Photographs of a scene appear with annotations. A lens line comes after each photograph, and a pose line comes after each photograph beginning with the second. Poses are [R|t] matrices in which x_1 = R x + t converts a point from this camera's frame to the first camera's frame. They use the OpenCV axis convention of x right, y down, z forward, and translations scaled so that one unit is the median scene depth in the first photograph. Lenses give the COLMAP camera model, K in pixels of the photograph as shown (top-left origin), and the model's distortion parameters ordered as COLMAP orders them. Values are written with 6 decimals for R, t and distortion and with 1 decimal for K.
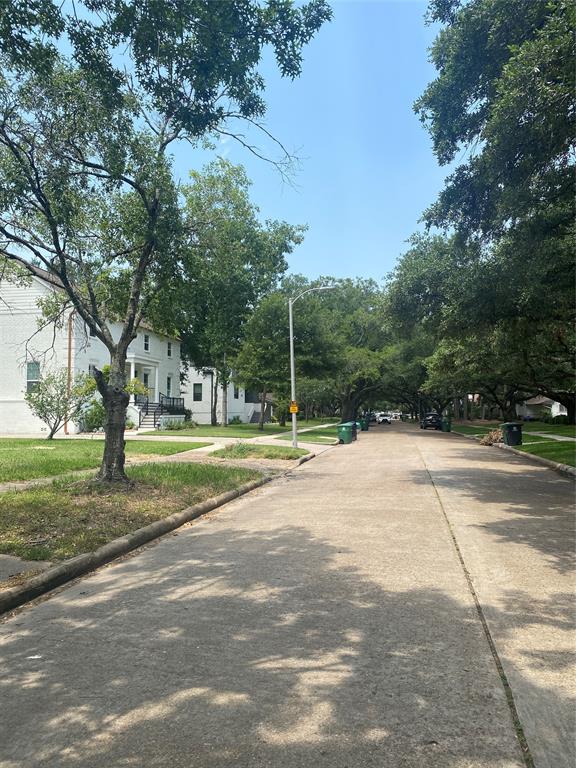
lens RADIAL K [[589.5, 0, 294.6], [0, 589.5, 382.1], [0, 0, 1]] dist [0.005220, -0.006666]
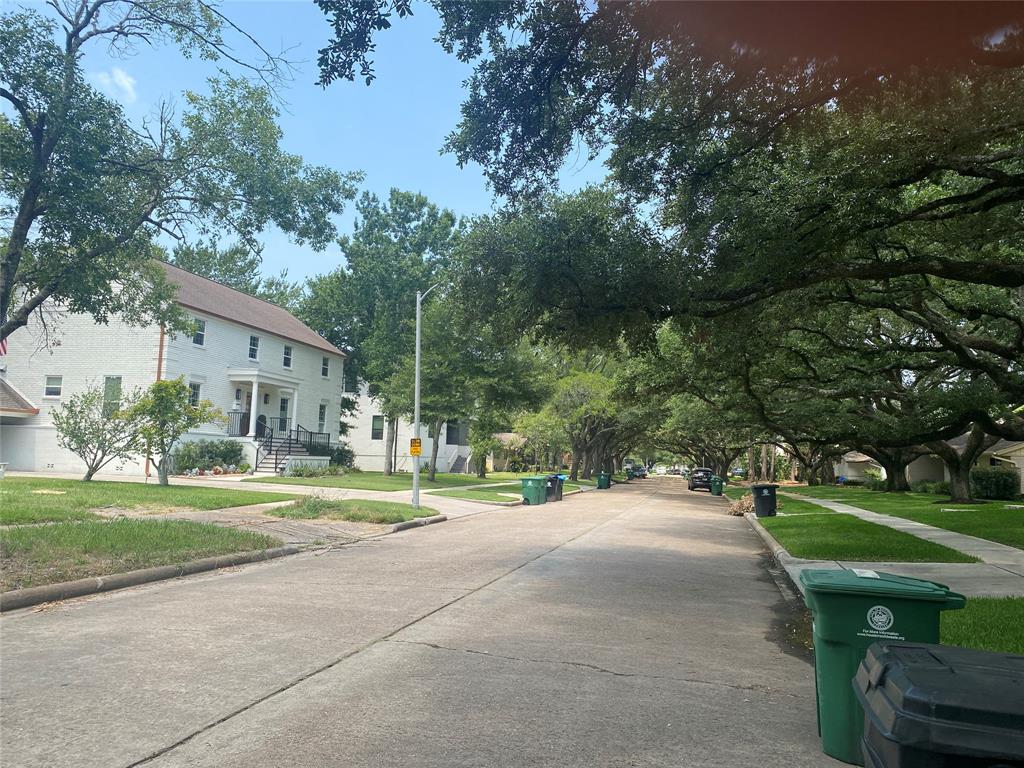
lens RADIAL K [[785.9, 0, 506.9], [0, 785.9, 382.5], [0, 0, 1]] dist [0.005220, -0.006666]
pose [[0.996582, 0.028342, -0.077601, 0.175171], [-0.032130, 0.998331, -0.047997, 0.006975], [0.076111, 0.050327, 0.995828, 0.084769]]
